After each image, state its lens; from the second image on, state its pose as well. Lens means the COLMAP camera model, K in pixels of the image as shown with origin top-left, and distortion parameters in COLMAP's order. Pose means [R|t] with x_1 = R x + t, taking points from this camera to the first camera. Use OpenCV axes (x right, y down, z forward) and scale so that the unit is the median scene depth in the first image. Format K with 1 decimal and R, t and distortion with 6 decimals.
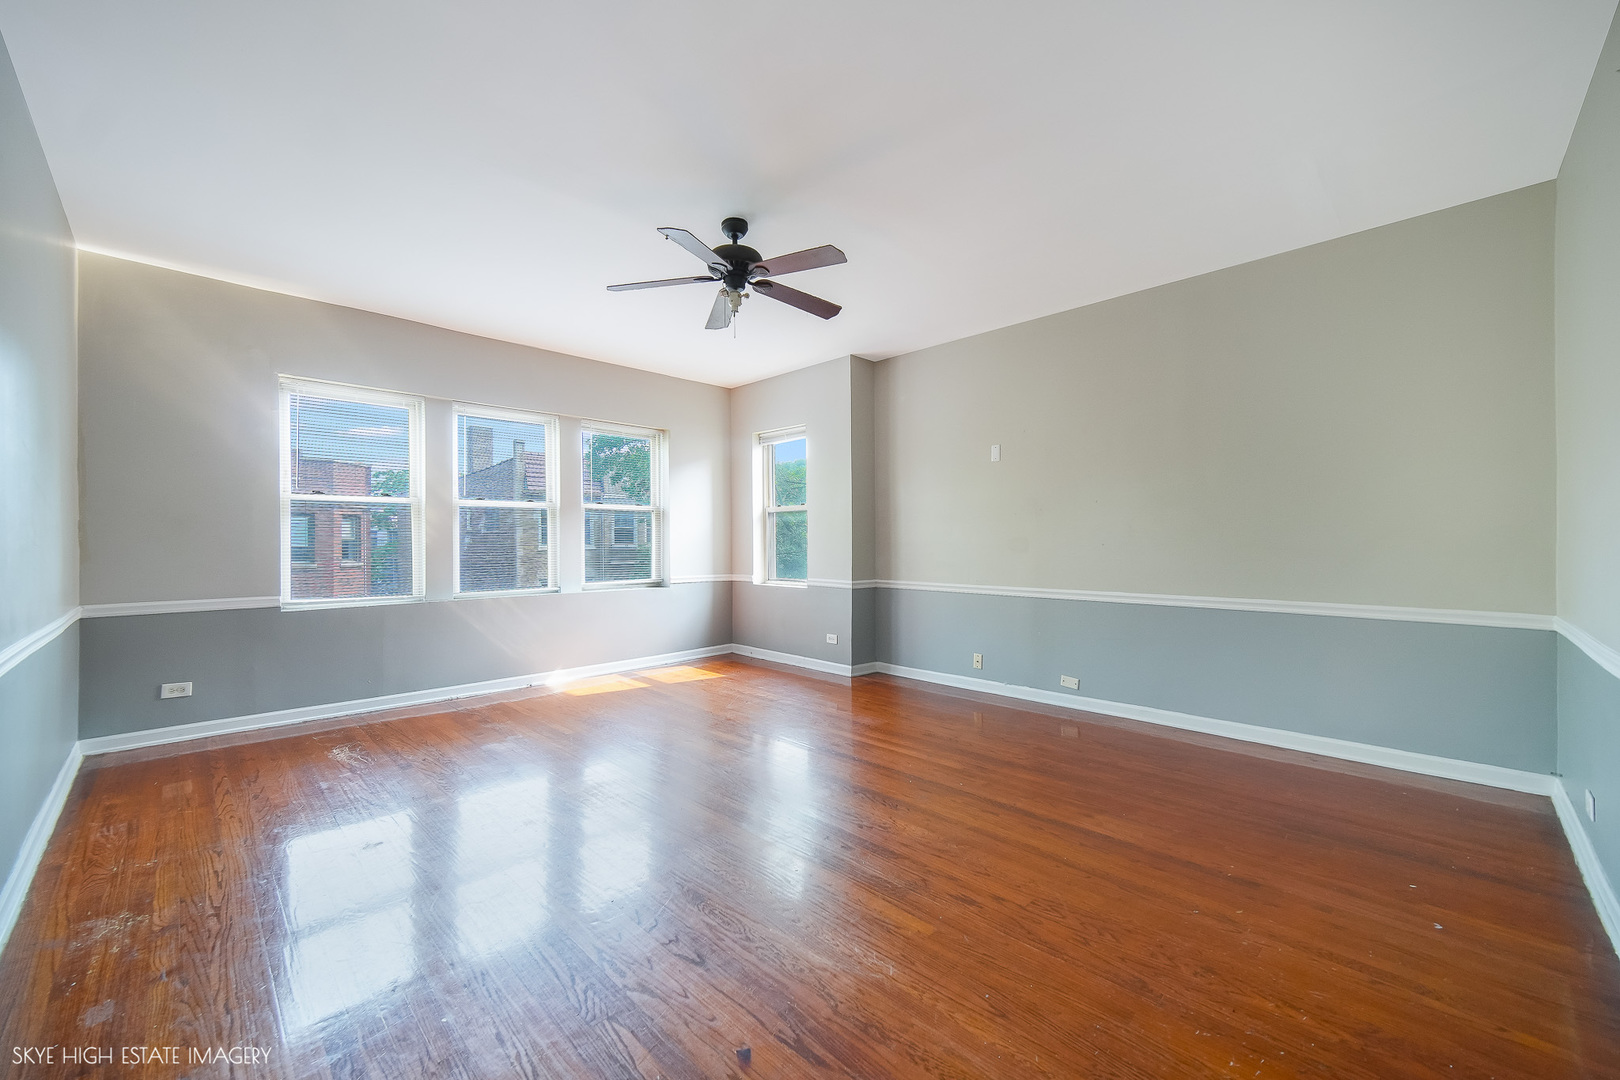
lens RADIAL K [[645.7, 0, 802.4], [0, 645.7, 535.5], [0, 0, 1]] dist [-0.001349, 0.000056]
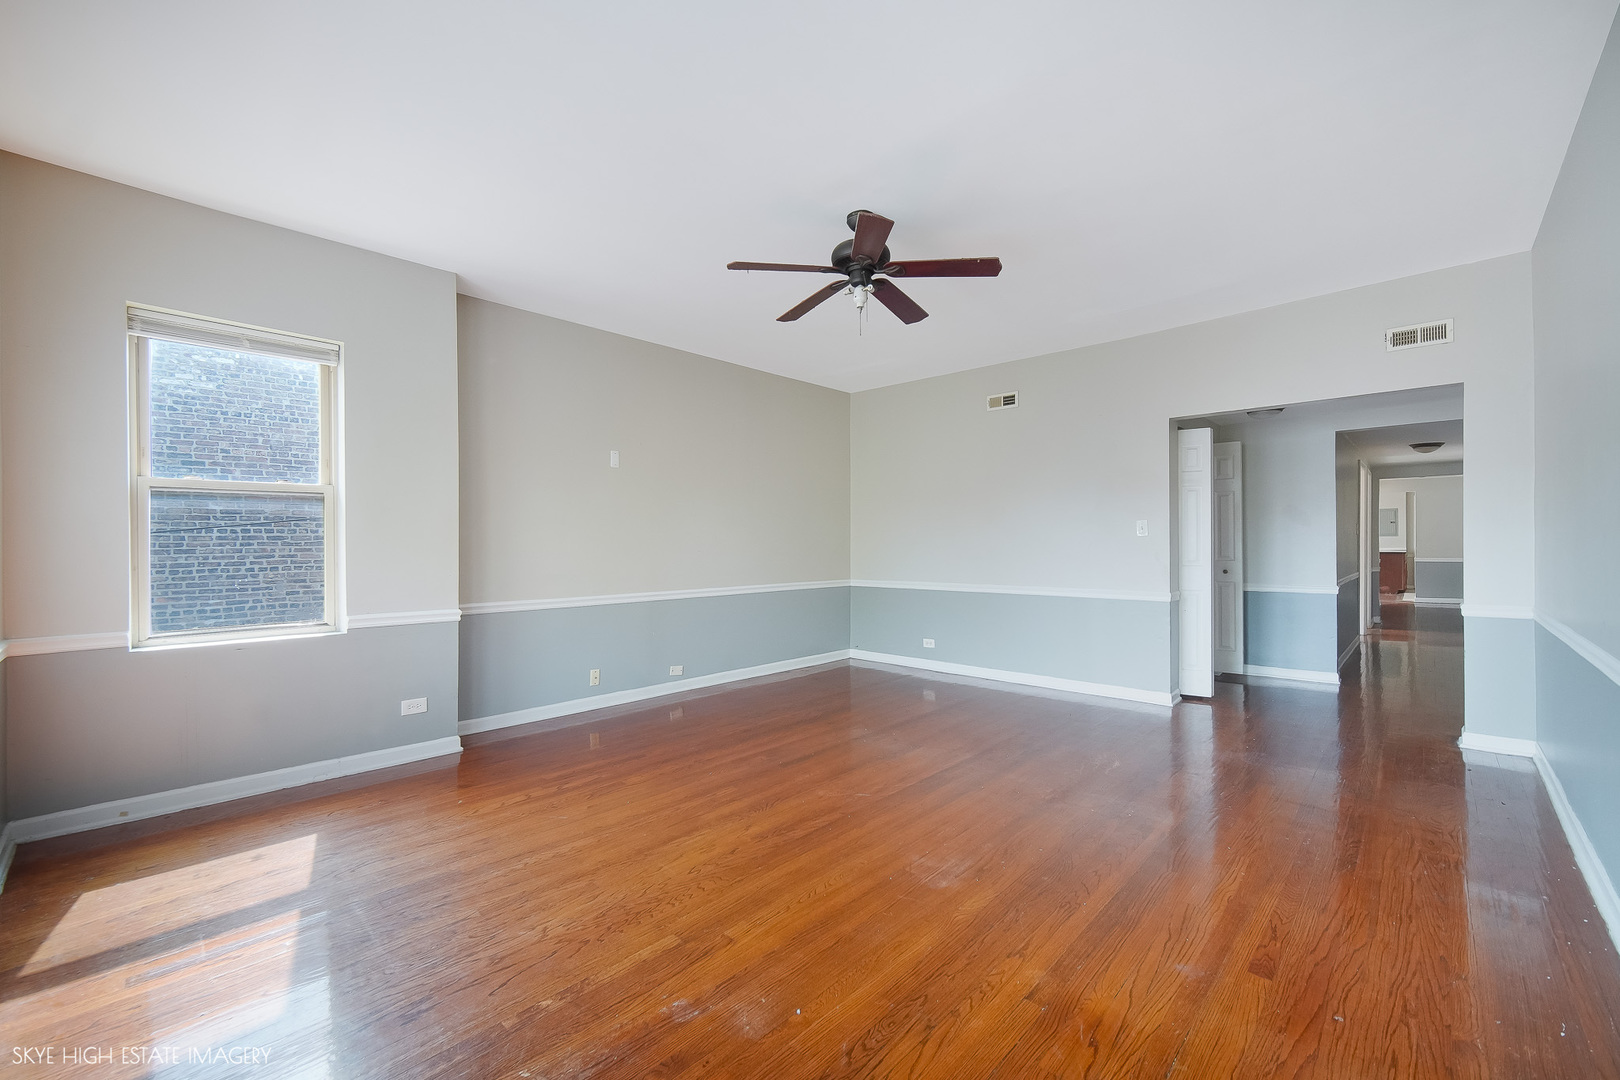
lens RADIAL K [[645.7, 0, 820.4], [0, 645.7, 532.4], [0, 0, 1]] dist [-0.001349, 0.000056]
pose [[-0.047194, 0.019657, 0.998692, -0.658515], [-0.010648, 0.999740, -0.020180, -0.000586], [-0.998829, -0.011586, -0.046972, 0.691342]]
